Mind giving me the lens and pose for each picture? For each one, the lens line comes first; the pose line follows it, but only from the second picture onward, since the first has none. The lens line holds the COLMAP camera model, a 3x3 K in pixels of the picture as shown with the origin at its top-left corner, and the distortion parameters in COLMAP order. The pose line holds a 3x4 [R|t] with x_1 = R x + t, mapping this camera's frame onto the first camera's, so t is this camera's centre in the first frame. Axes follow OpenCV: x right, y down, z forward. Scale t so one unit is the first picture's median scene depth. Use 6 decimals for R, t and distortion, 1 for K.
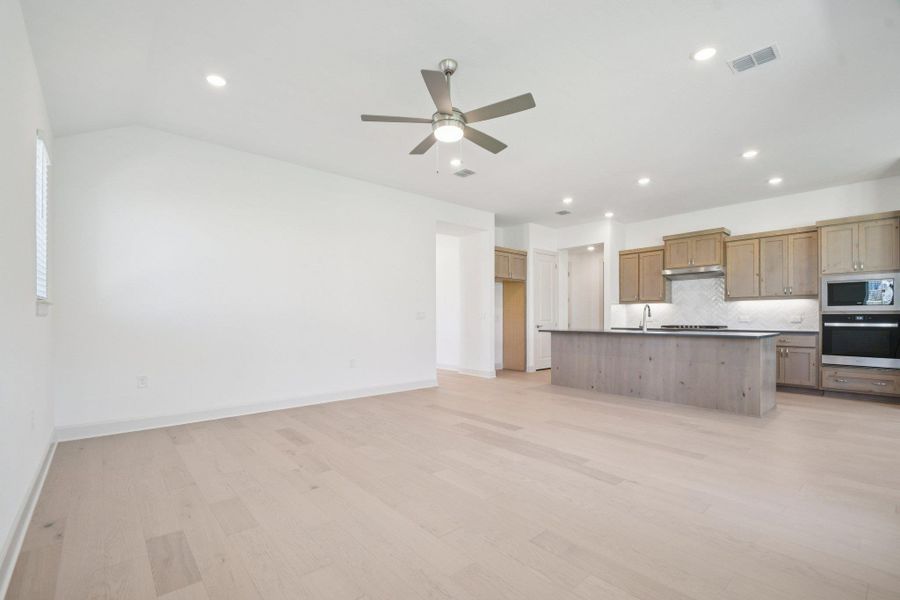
lens RADIAL K [[398.8, 0, 448.3], [0, 398.8, 315.2], [0, 0, 1]] dist [0.016043, -0.017574]
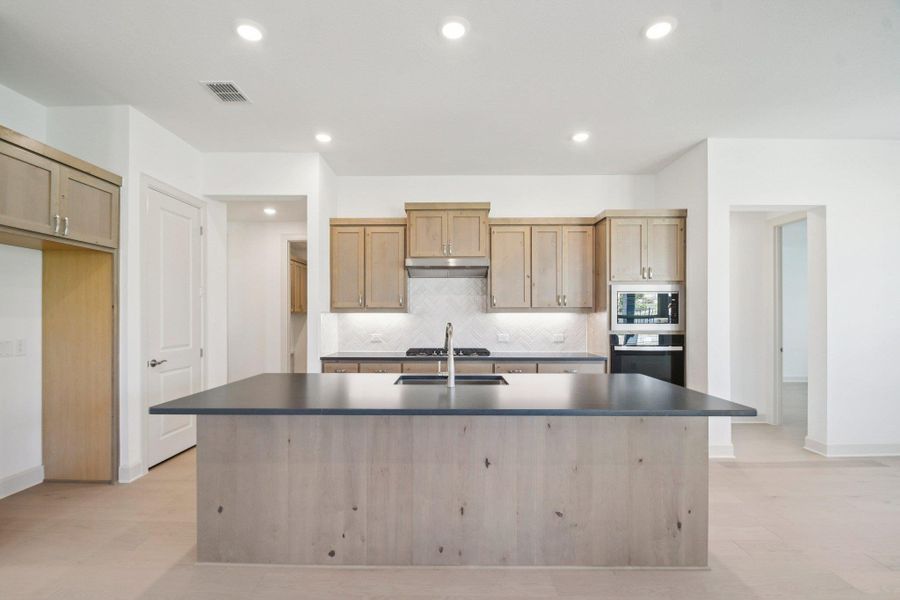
lens RADIAL K [[398.8, 0, 448.3], [0, 398.8, 315.2], [0, 0, 1]] dist [0.016043, -0.017574]
pose [[0.661507, 0.002962, 0.749933, 0.142271], [-0.006085, 0.999980, 0.001418, -0.031720], [-0.749914, -0.005501, 0.661512, 0.611735]]
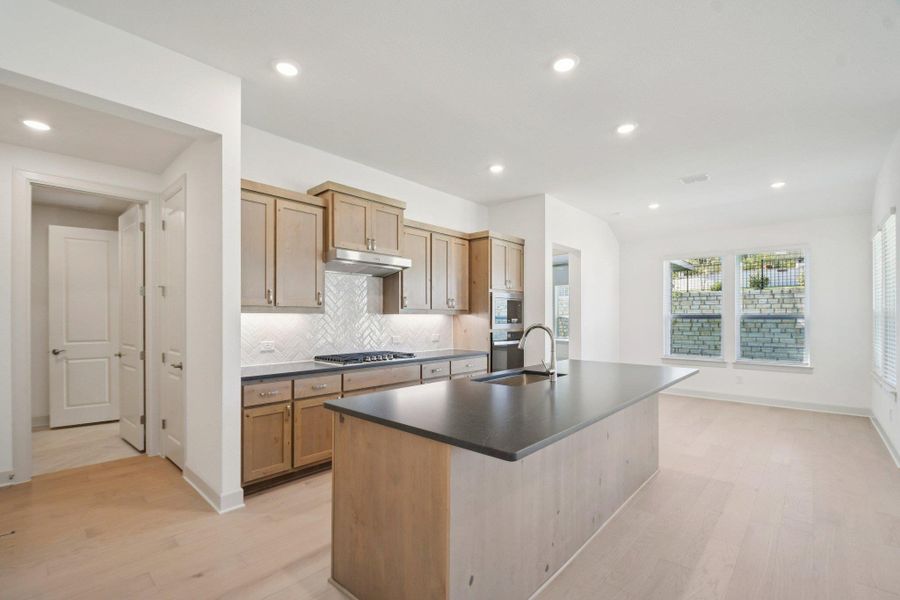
lens RADIAL K [[398.8, 0, 448.3], [0, 398.8, 315.2], [0, 0, 1]] dist [0.016043, -0.017574]
pose [[-0.111773, 0.005938, 0.993716, 0.026370], [-0.008033, 0.999944, -0.006879, -0.029636], [-0.993701, -0.008751, -0.111720, 1.004388]]
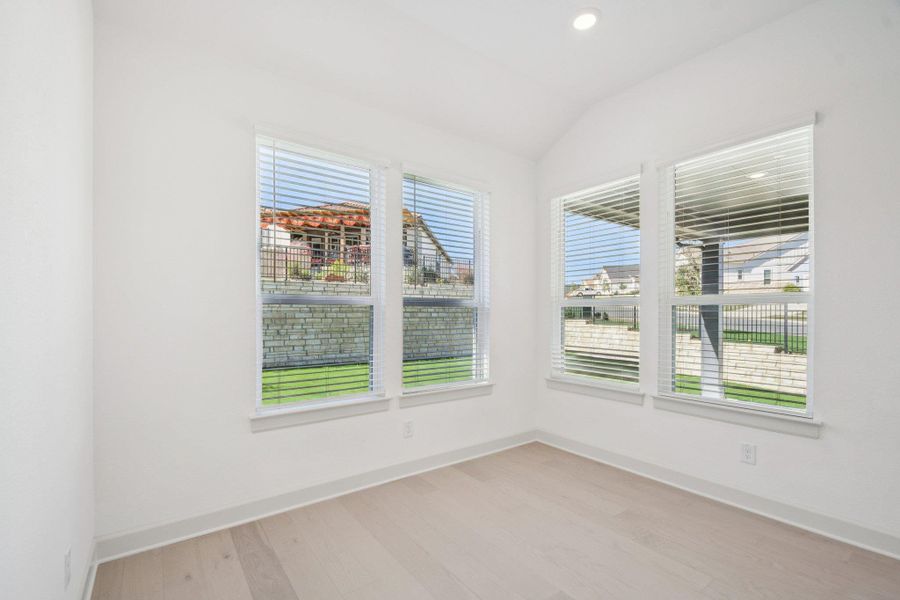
lens RADIAL K [[398.8, 0, 448.3], [0, 398.8, 315.2], [0, 0, 1]] dist [0.016043, -0.017574]
pose [[-0.996812, 0.003751, 0.079698, 0.821713], [0.003088, 0.999960, -0.008449, -0.017189], [-0.079727, -0.008176, -0.996783, 0.657625]]
